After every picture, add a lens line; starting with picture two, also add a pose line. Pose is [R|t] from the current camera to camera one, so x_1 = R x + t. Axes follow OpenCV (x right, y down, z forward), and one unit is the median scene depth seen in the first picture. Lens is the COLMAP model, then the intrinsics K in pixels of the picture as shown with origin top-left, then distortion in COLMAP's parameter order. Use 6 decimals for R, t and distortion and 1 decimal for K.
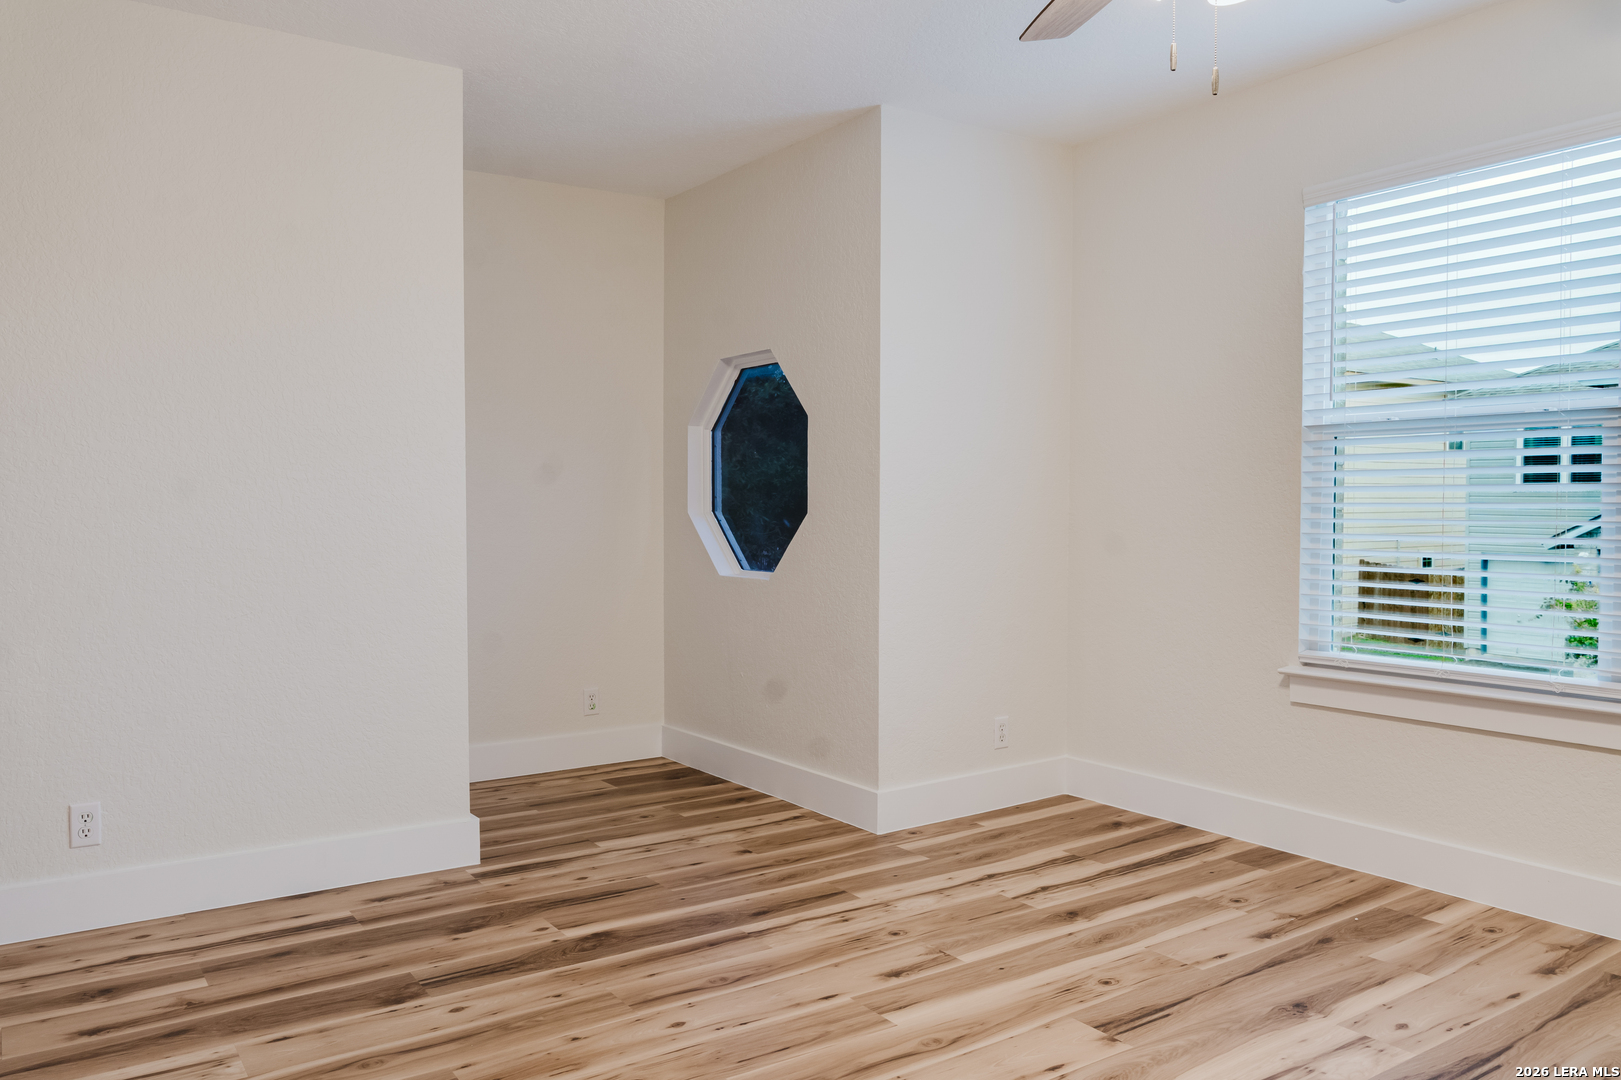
lens RADIAL K [[1197.5, 0, 809.7], [0, 1197.5, 541.0], [0, 0, 1]] dist [-0.015985, 0.012318]
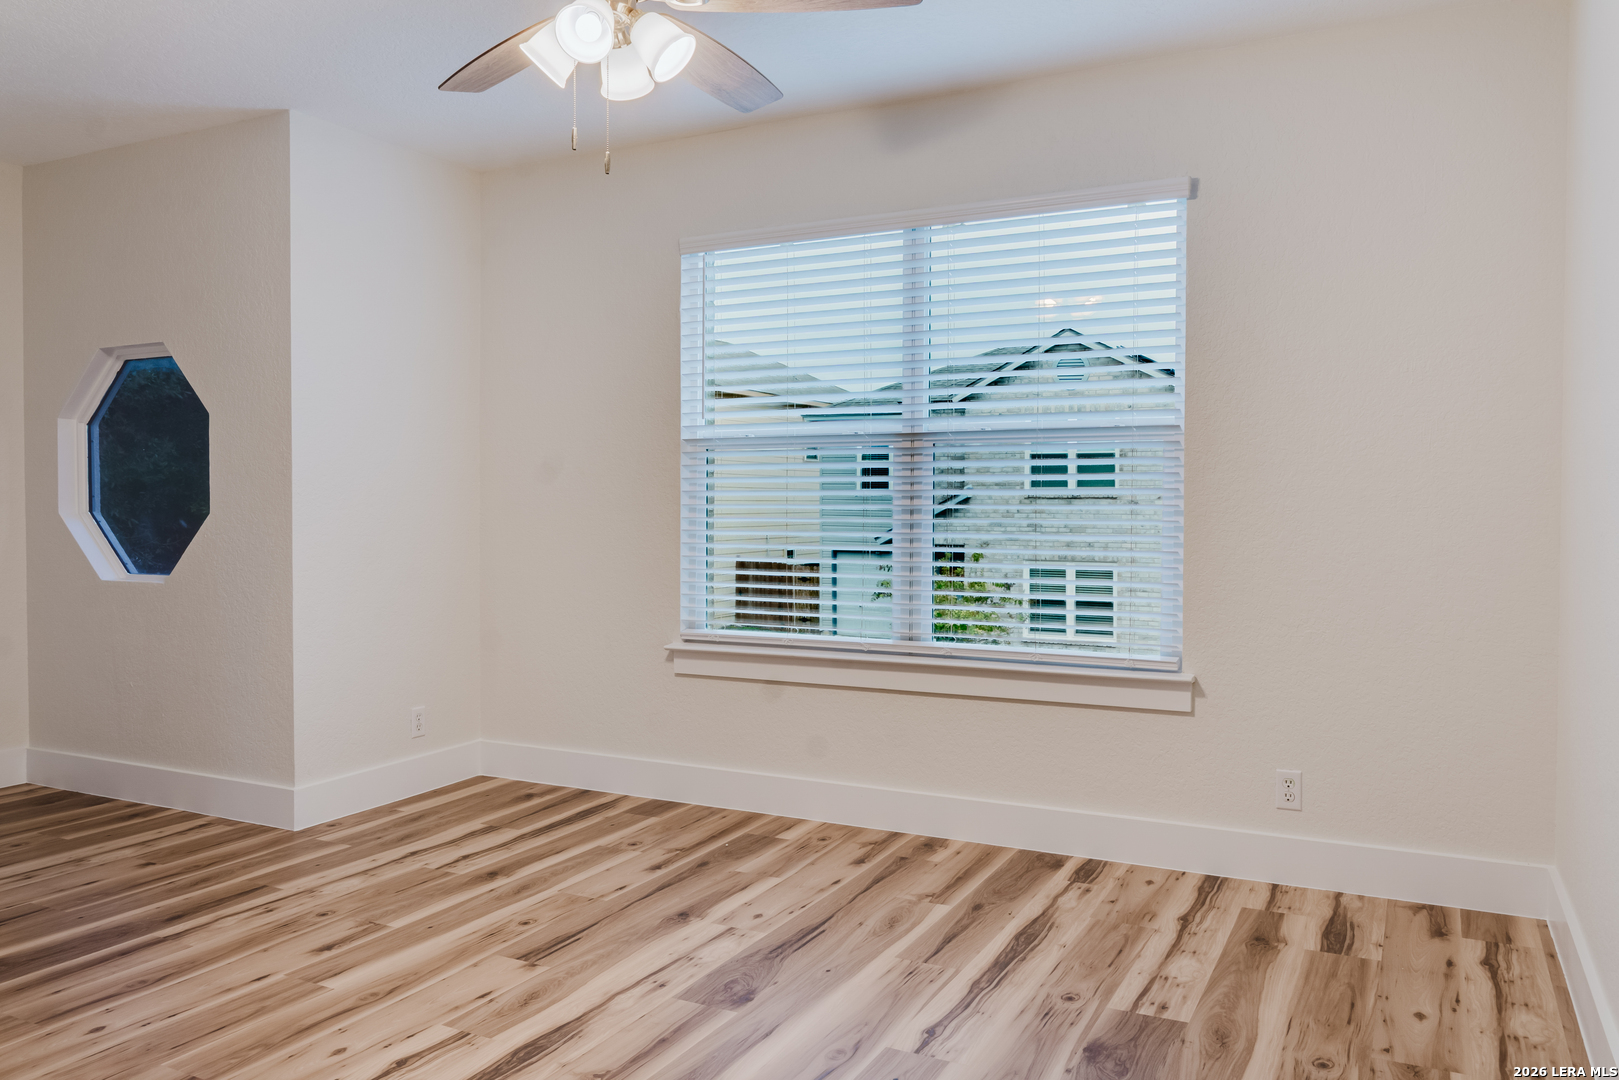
lens RADIAL K [[1196.0, 0, 812.2], [0, 1196.0, 544.9], [0, 0, 1]] dist [-0.015985, 0.012318]
pose [[0.880595, -0.012562, 0.473704, -0.039558], [0.011380, 0.999921, 0.005362, 0.003681], [-0.473733, 0.000669, 0.880668, -0.116042]]
